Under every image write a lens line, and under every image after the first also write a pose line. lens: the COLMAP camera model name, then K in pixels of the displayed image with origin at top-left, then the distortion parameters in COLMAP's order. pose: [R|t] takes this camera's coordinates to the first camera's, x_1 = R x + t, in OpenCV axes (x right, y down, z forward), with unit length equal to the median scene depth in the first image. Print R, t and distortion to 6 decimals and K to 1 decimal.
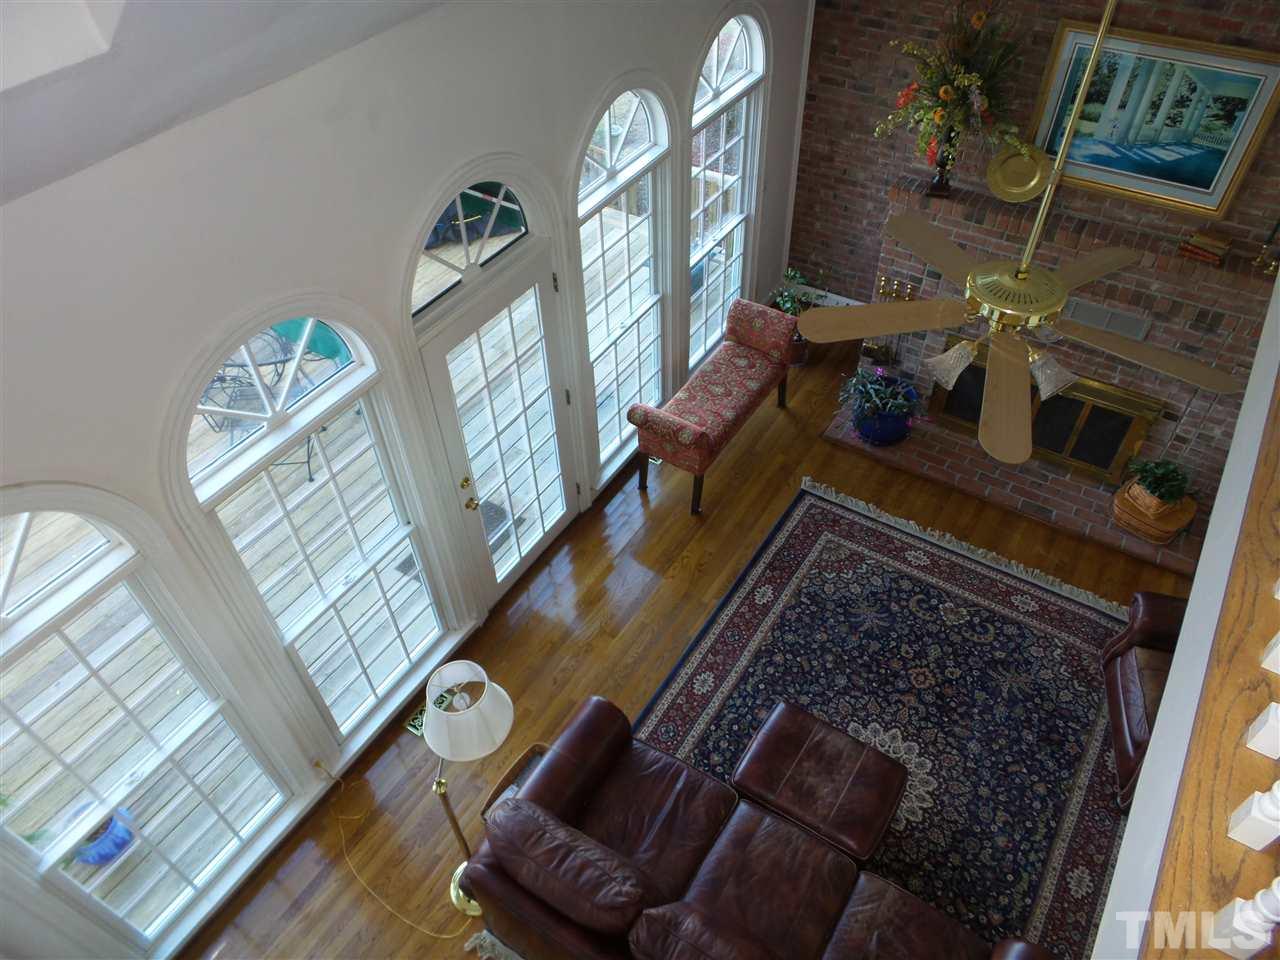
lens RADIAL K [[889.1, 0, 640.0], [0, 889.1, 480.0], [0, 0, 1]] dist [0.006516, -0.000721]
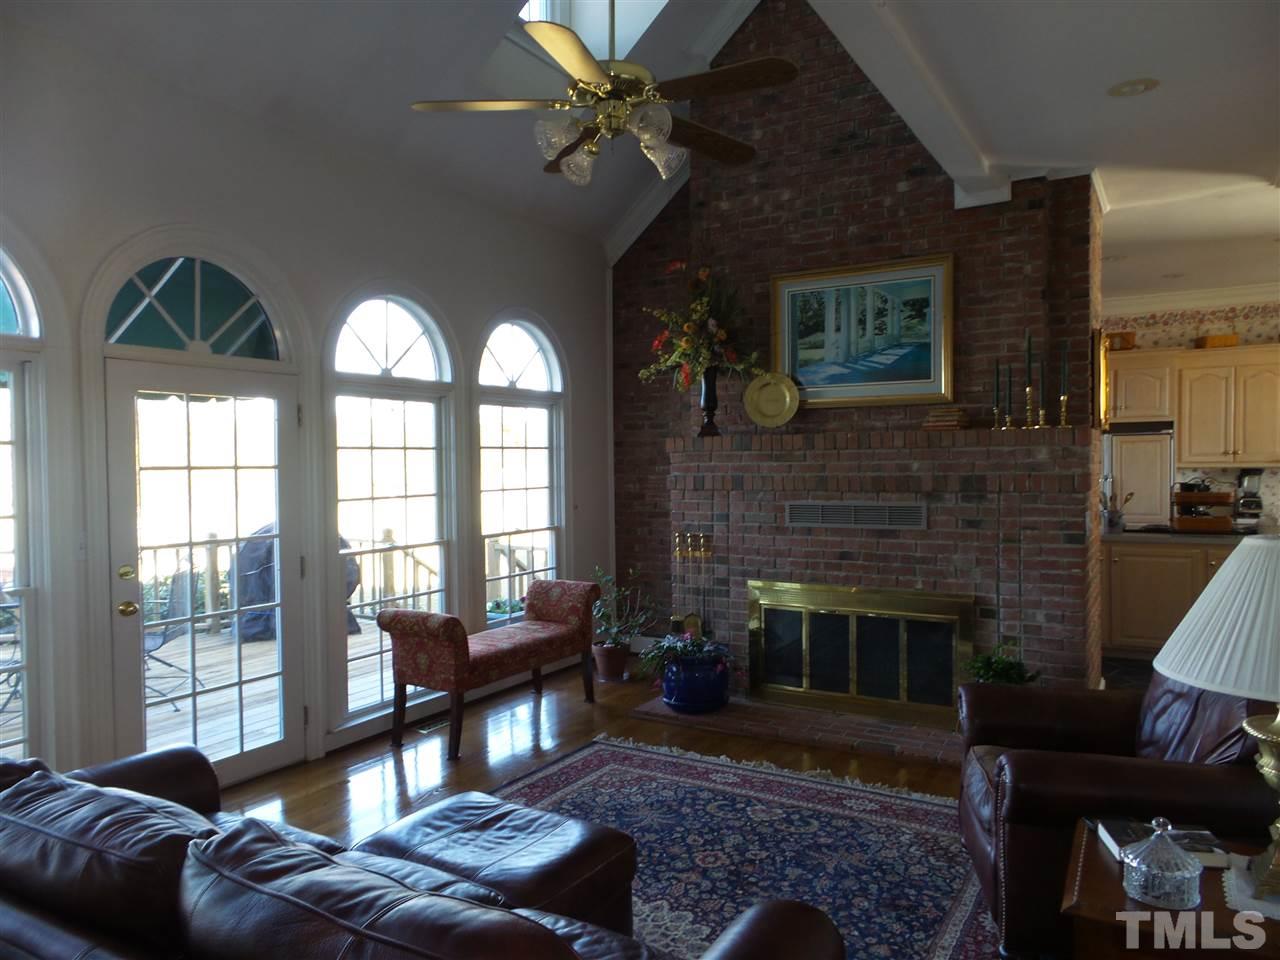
lens RADIAL K [[889.1, 0, 640.0], [0, 889.1, 480.0], [0, 0, 1]] dist [0.006516, -0.000721]
pose [[0.999403, 0.013913, 0.031626, 0.240996], [0.012482, 0.708124, -0.705978, 0.509395], [-0.032217, 0.705951, 0.707527, 0.317152]]
